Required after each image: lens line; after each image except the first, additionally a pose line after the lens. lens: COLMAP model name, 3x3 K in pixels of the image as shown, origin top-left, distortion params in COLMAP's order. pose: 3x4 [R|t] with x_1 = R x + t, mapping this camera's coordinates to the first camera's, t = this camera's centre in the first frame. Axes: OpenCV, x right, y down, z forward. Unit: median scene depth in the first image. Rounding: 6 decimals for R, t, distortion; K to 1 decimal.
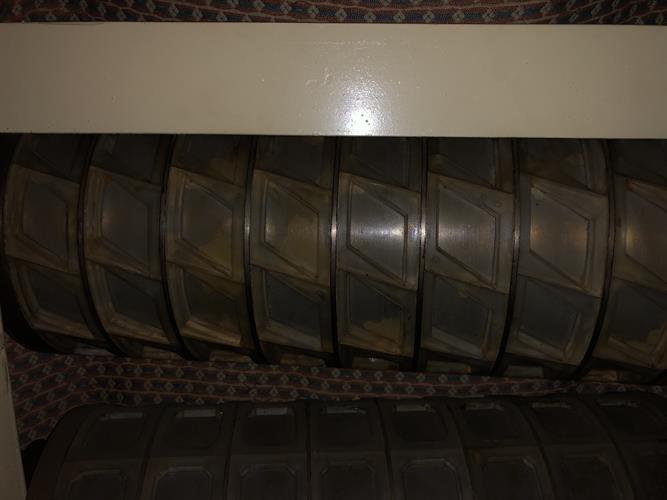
lens RADIAL K [[553.6, 0, 332.5], [0, 553.6, 251.4], [0, 0, 1]] dist [0.008797, 0.006866]
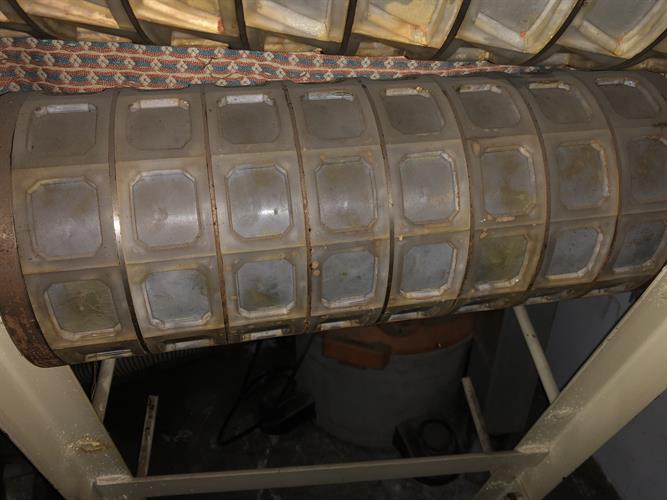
lens RADIAL K [[553.6, 0, 333.8], [0, 553.6, 249.0], [0, 0, 1]] dist [0.008797, 0.006866]
pose [[0.987919, -0.058685, 0.143430, -0.124599], [-0.037148, 0.808865, 0.586819, -0.036928], [-0.150453, -0.585058, 0.796913, 0.179588]]
